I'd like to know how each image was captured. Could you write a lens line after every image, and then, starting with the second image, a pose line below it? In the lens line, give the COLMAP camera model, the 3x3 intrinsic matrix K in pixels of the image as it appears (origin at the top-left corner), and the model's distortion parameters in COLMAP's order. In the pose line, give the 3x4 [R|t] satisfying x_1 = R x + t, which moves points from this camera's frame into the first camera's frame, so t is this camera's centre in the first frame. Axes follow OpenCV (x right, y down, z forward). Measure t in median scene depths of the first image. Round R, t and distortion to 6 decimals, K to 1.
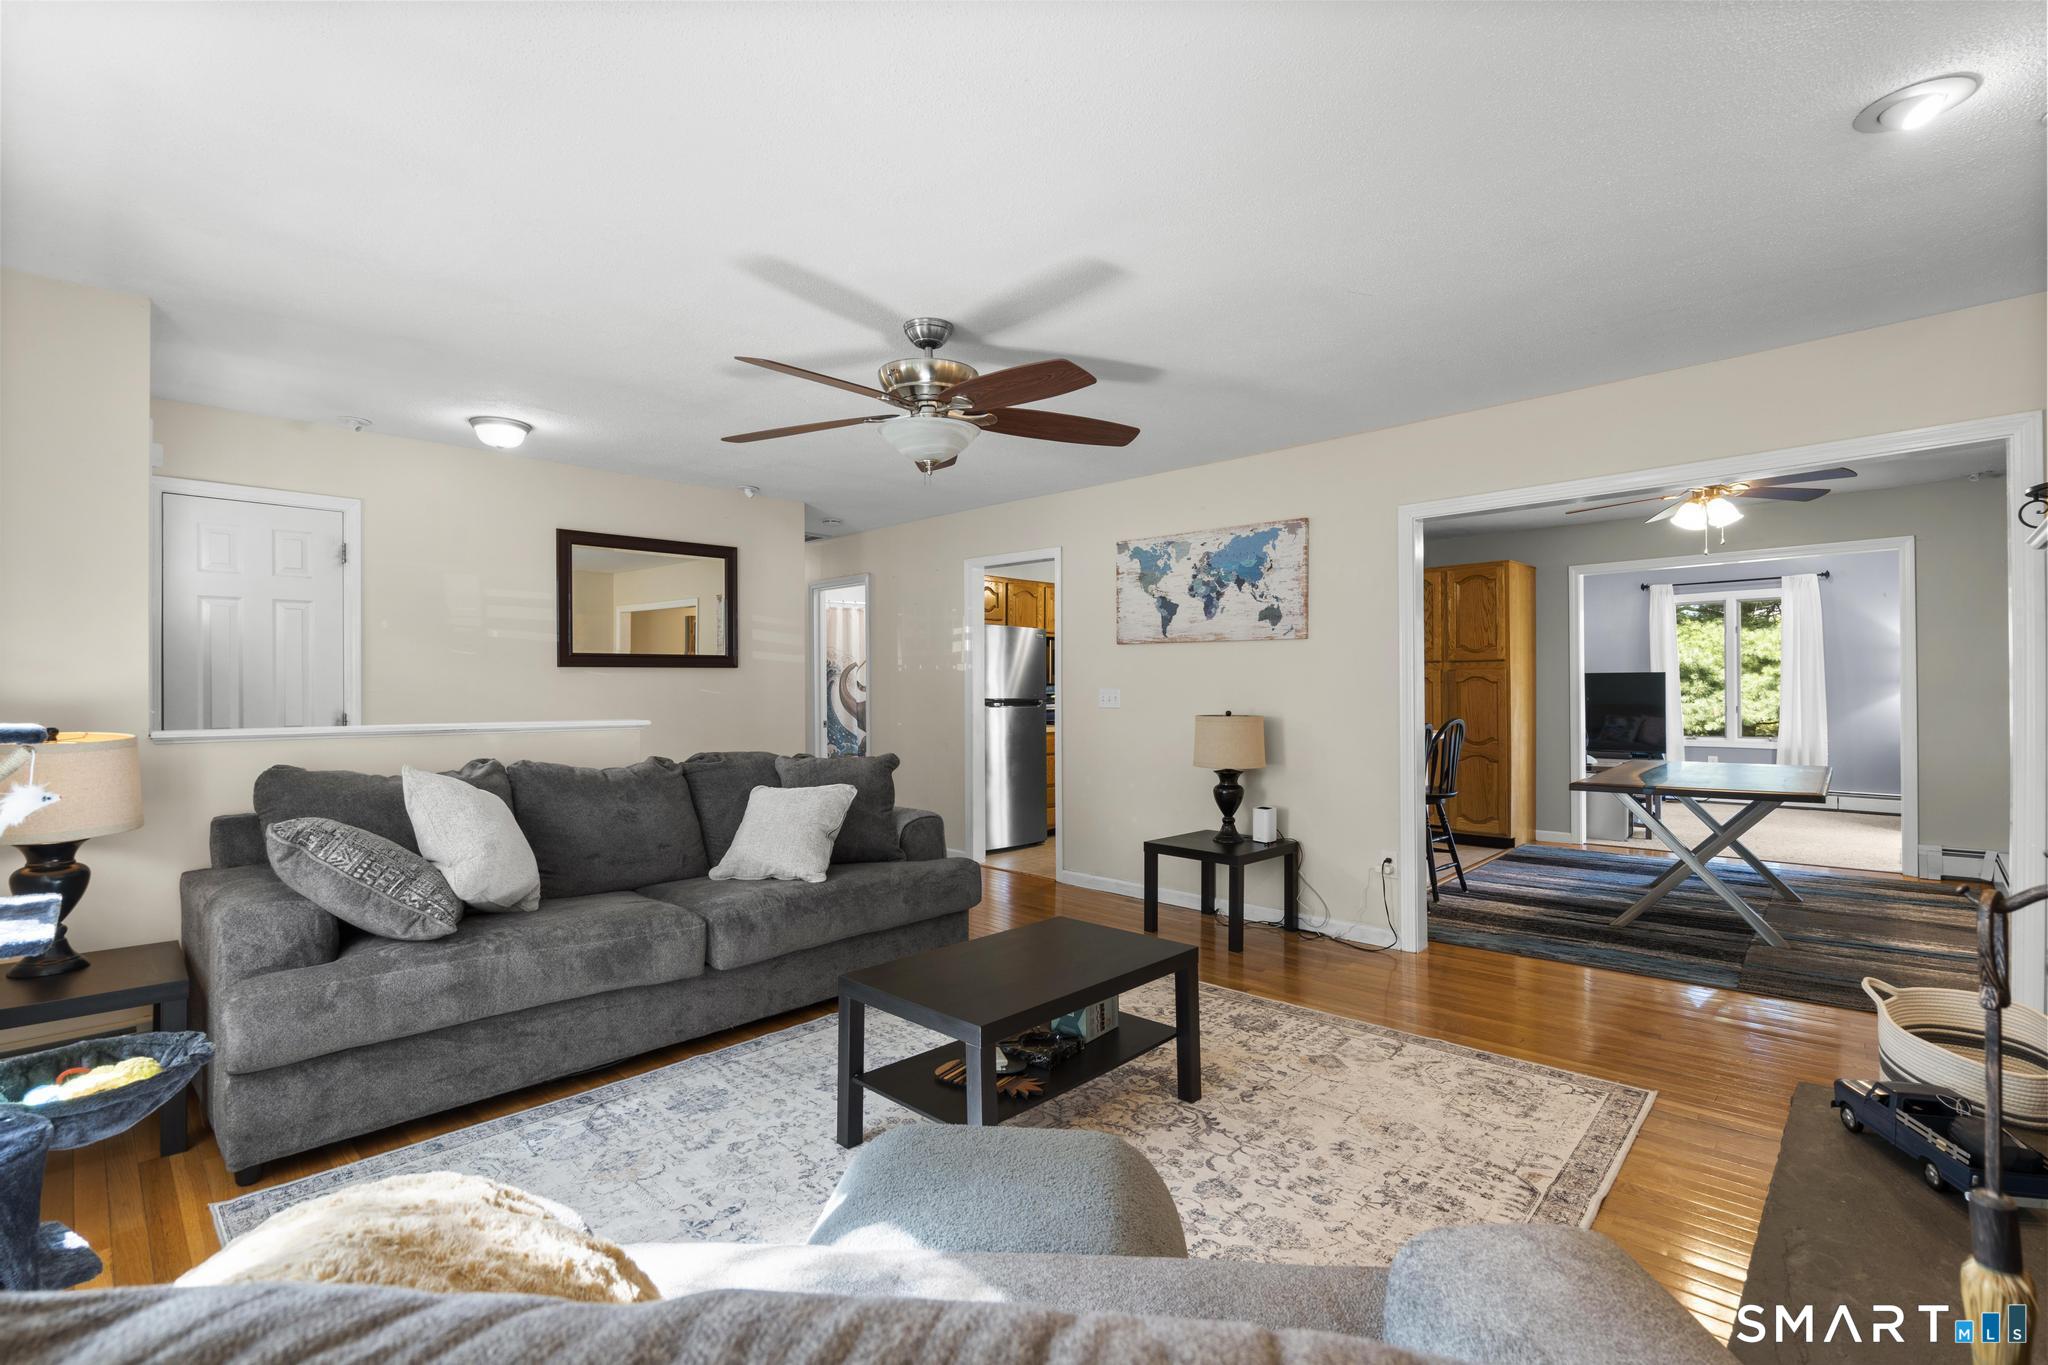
lens RADIAL K [[924.2, 0, 1035.9], [0, 924.2, 679.5], [0, 0, 1]] dist [-0.003919, 0.001074]
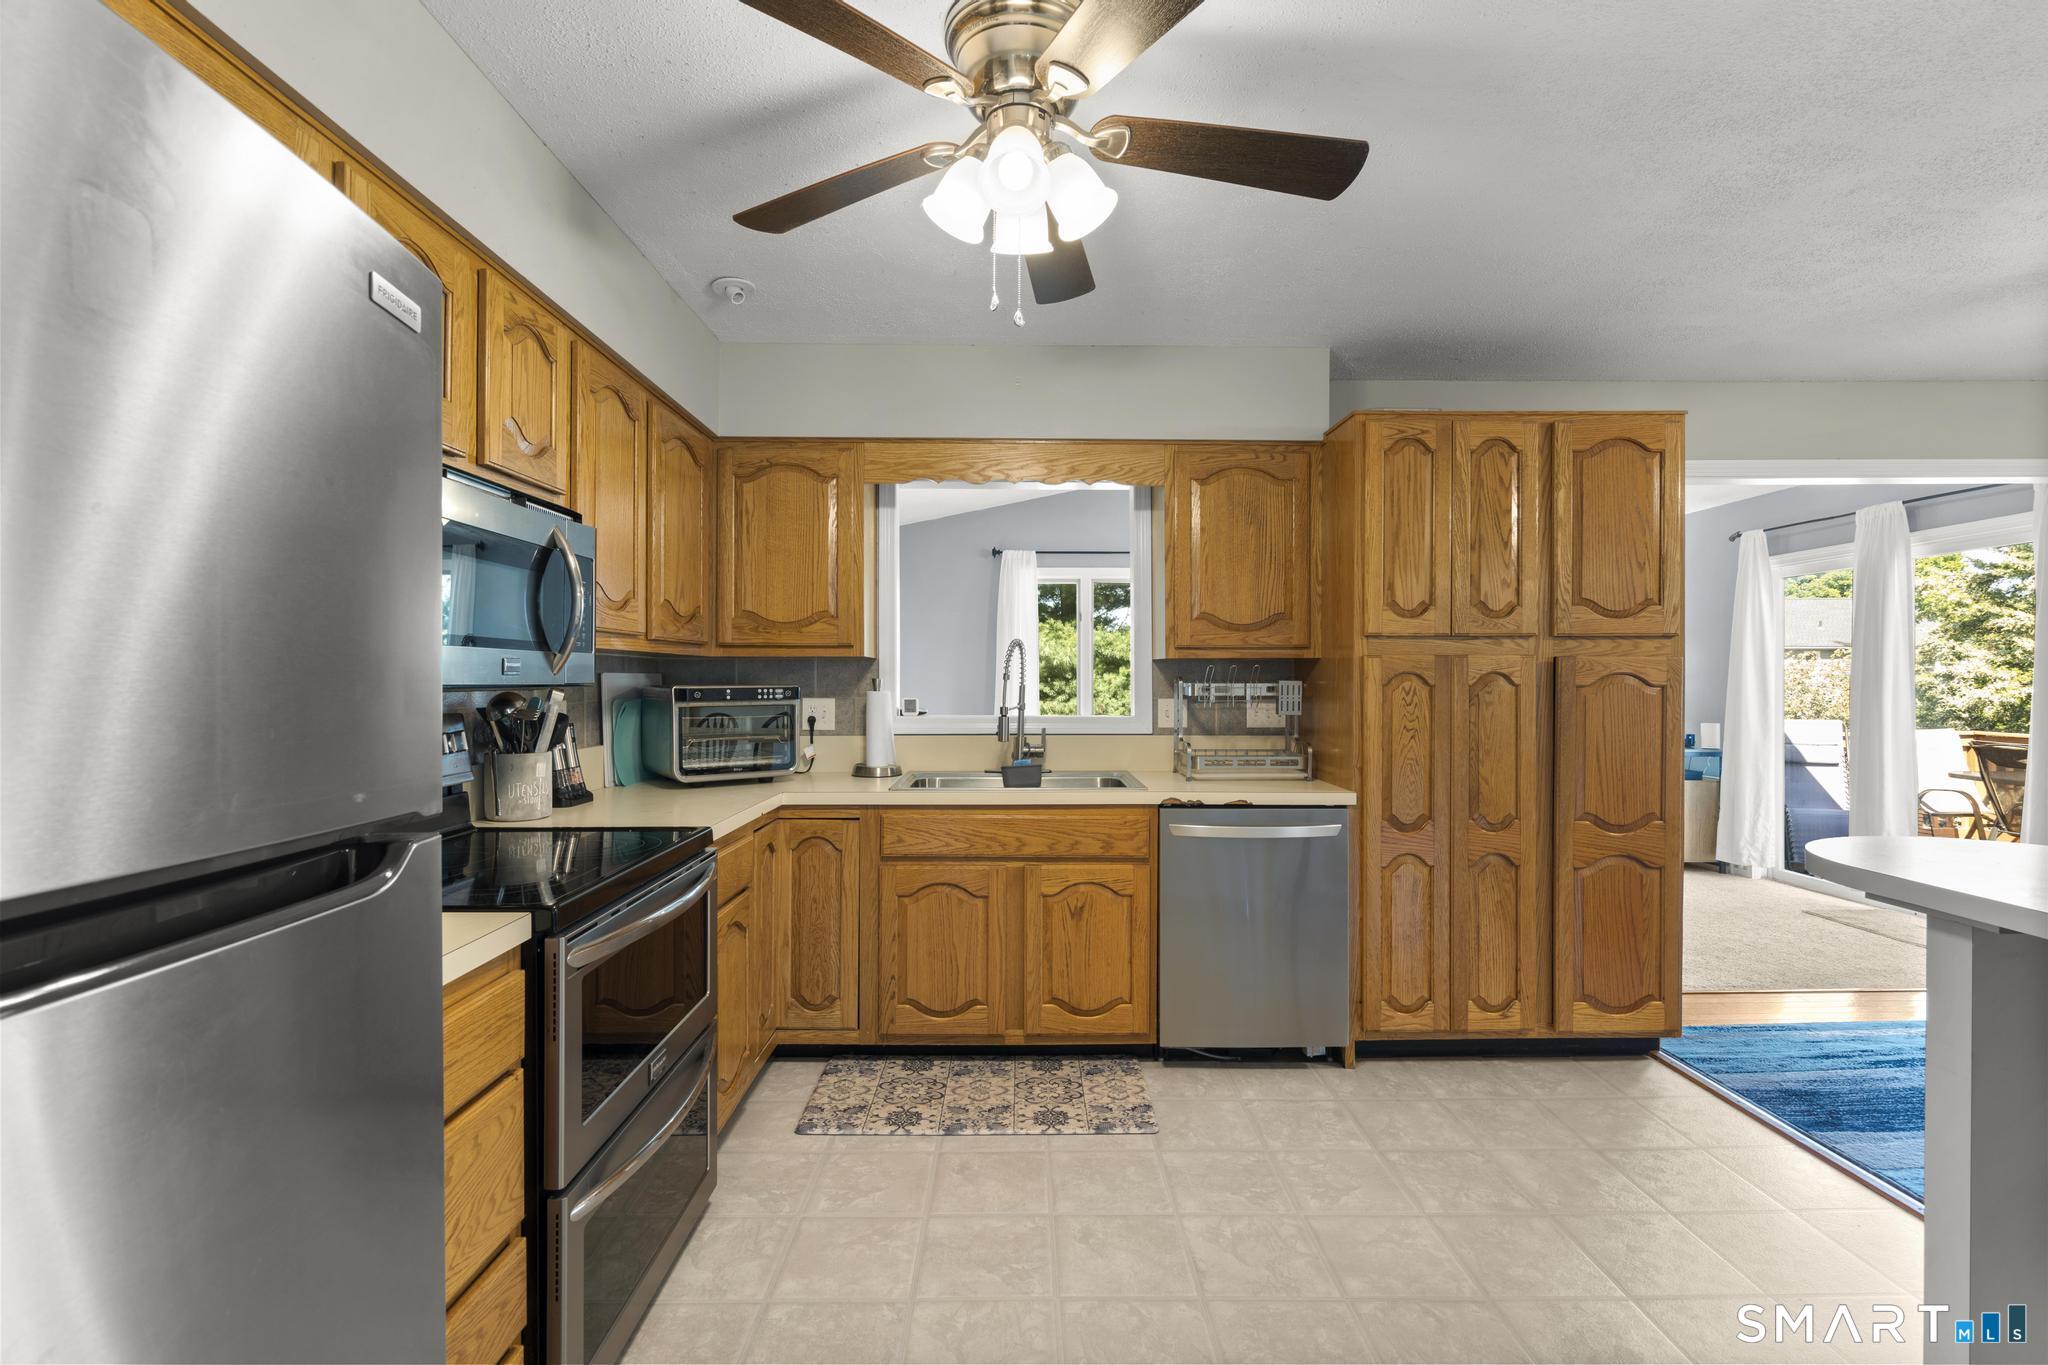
lens RADIAL K [[924.2, 0, 1028.8], [0, 924.2, 682.0], [0, 0, 1]] dist [-0.003919, 0.001074]
pose [[0.719701, 0.006351, 0.694255, -0.048569], [-0.012041, 0.999922, 0.003335, 0.006171], [-0.694180, -0.010759, 0.719721, 1.937069]]
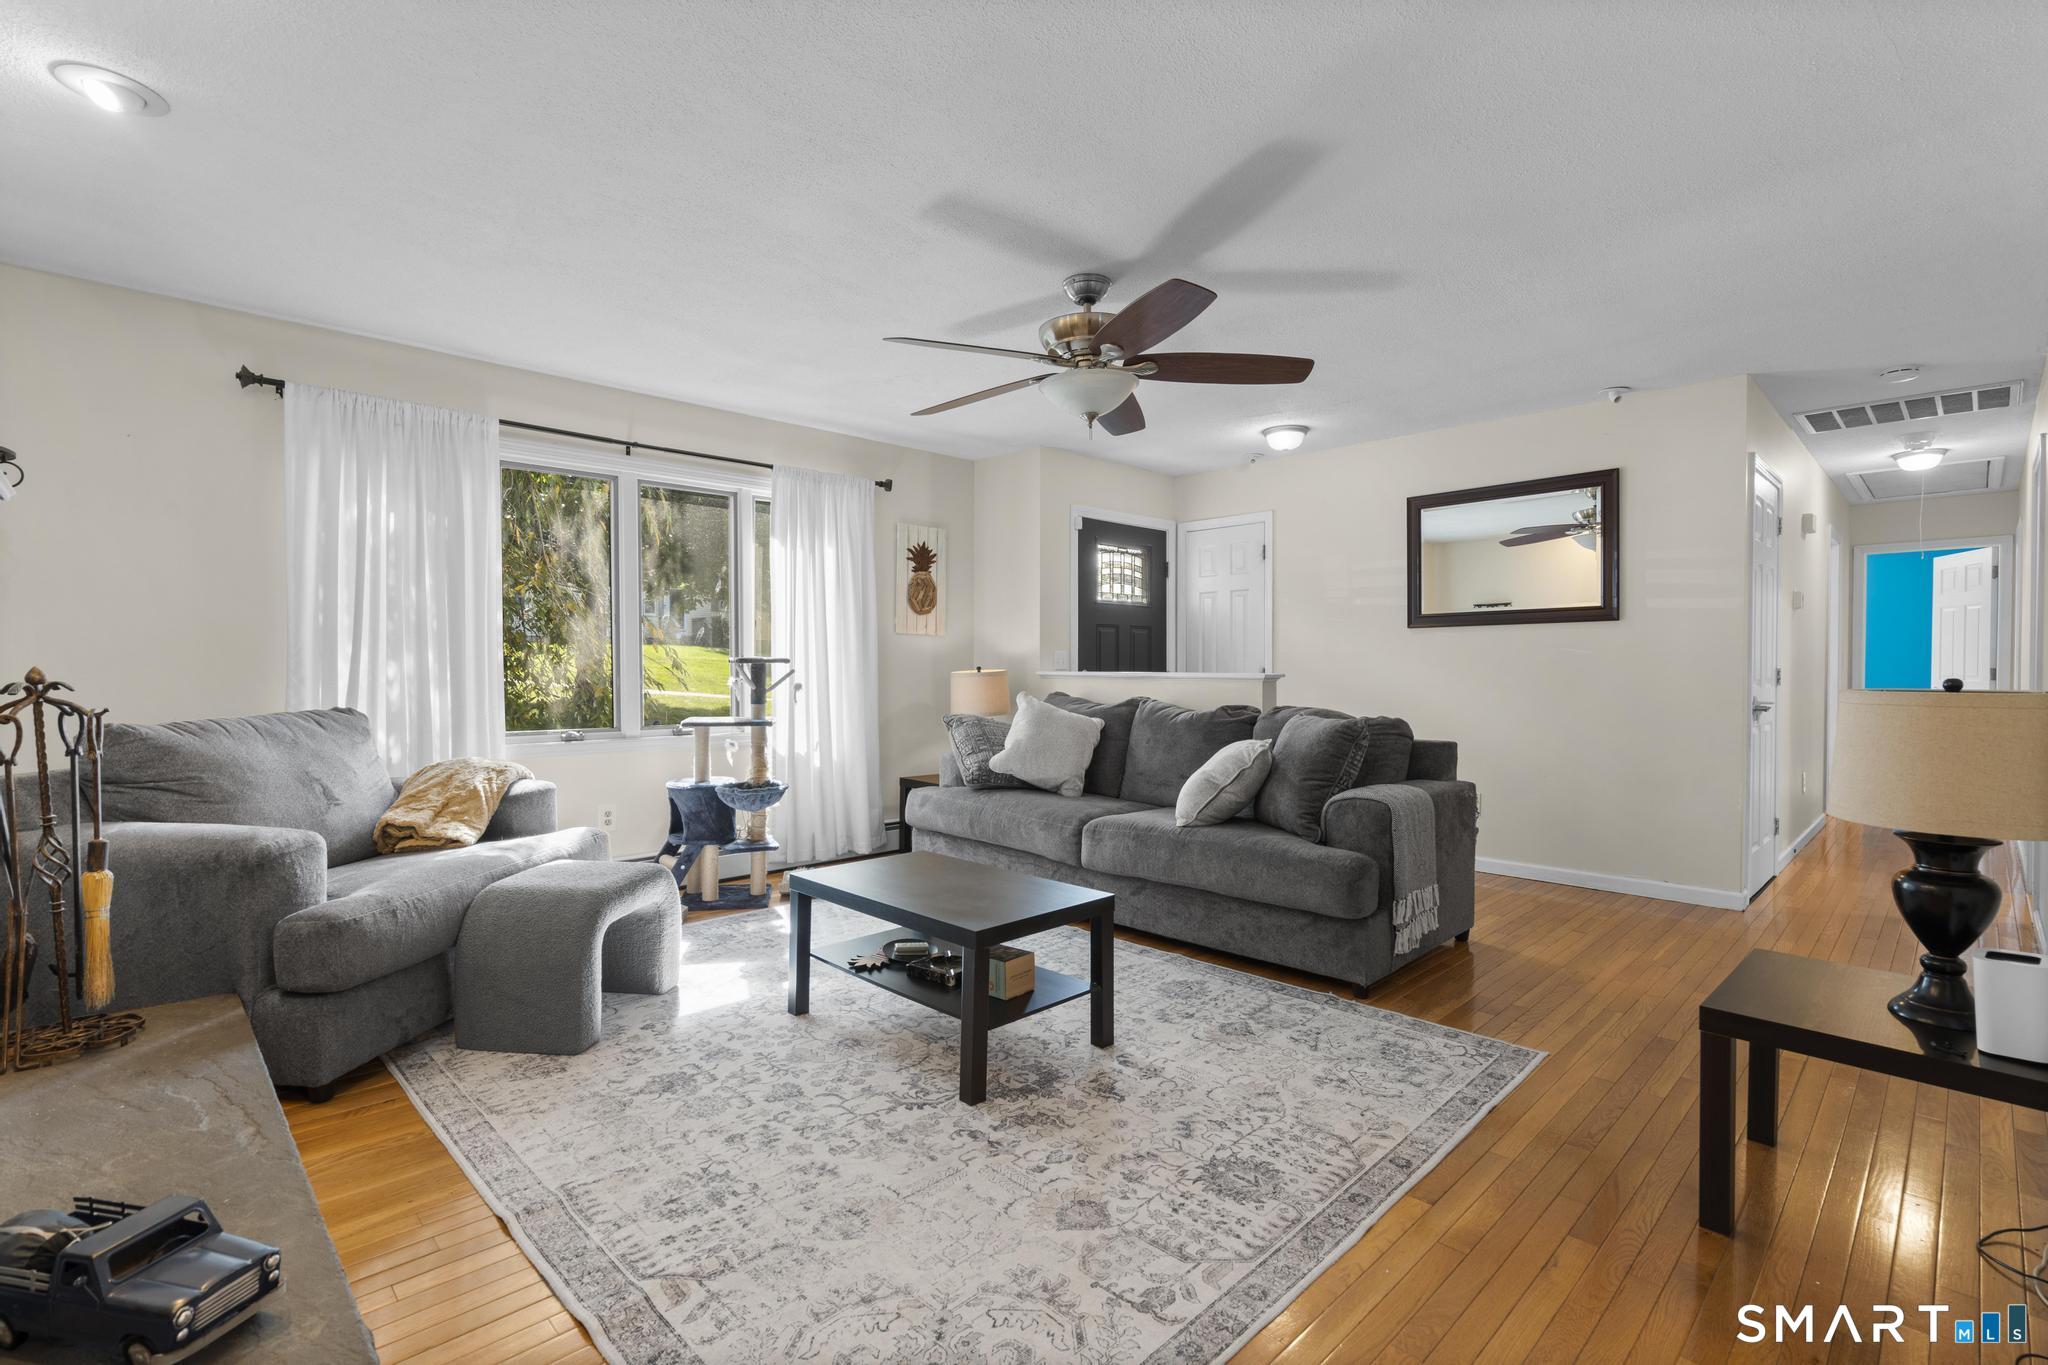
lens RADIAL K [[924.2, 0, 1020.5], [0, 924.2, 680.3], [0, 0, 1]] dist [-0.003919, 0.001074]
pose [[-0.038800, 0.020792, -0.999031, 0.892875], [0.010737, 0.999734, 0.020389, 0.031894], [0.999189, -0.009936, -0.039013, 0.934930]]
